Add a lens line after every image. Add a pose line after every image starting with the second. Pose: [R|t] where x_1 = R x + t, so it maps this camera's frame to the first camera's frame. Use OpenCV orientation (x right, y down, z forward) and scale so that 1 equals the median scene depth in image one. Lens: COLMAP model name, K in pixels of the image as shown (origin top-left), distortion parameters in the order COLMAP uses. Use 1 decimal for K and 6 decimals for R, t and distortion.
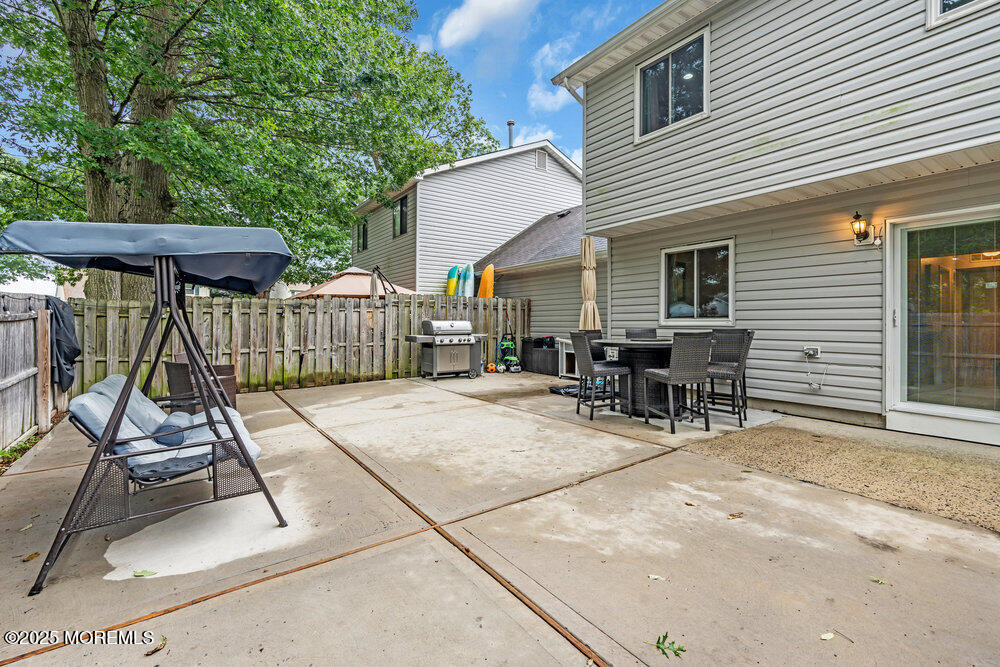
lens RADIAL K [[457.8, 0, 499.1], [0, 457.8, 335.1], [0, 0, 1]] dist [-0.009167, 0.005817]
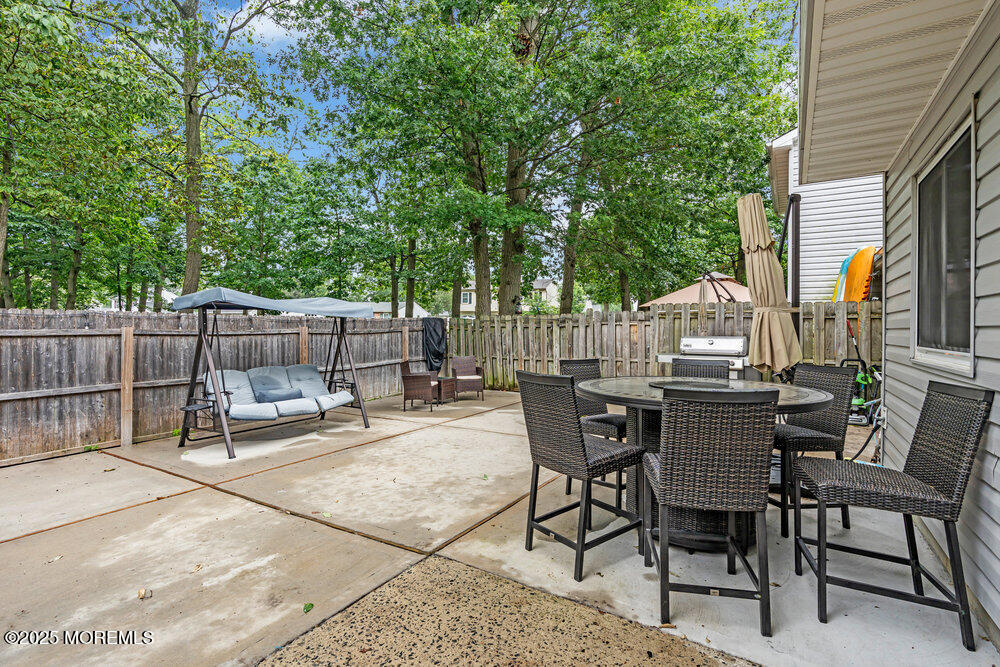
lens RADIAL K [[457.8, 0, 499.1], [0, 457.8, 335.1], [0, 0, 1]] dist [-0.009167, 0.005817]
pose [[0.386206, 0.018673, -0.922224, 1.134057], [-0.031889, 0.999468, 0.006883, -0.068990], [0.921861, 0.026750, 0.386596, 0.946592]]
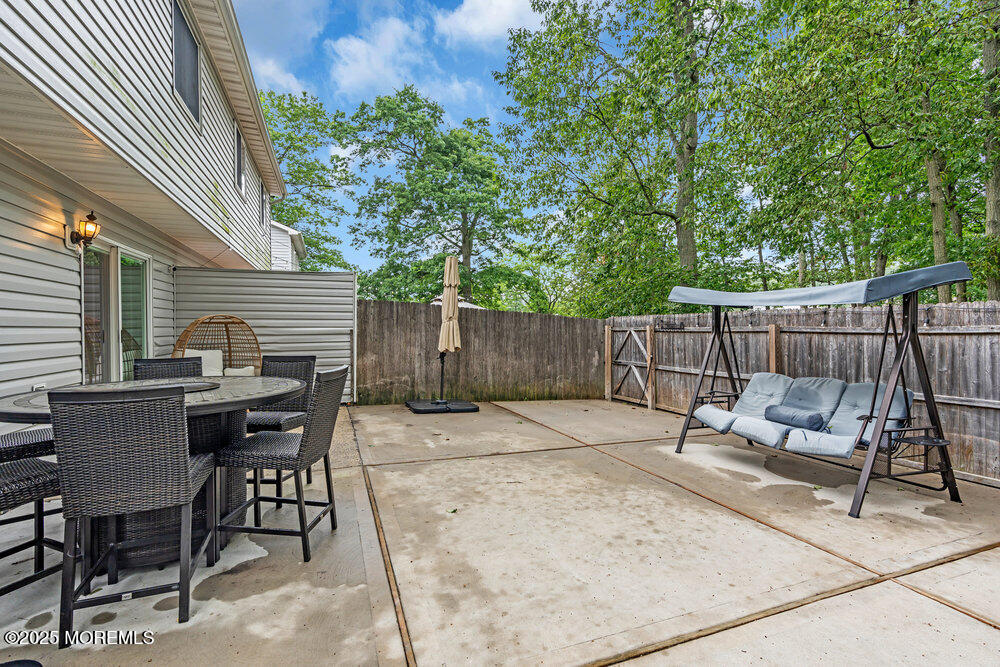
lens RADIAL K [[457.8, 0, 499.1], [0, 457.8, 335.1], [0, 0, 1]] dist [-0.009167, 0.005817]
pose [[-0.969669, 0.006409, 0.244339, -0.179937], [0.017410, 0.998928, 0.042891, -0.092938], [-0.243802, 0.045844, -0.968741, 2.157579]]
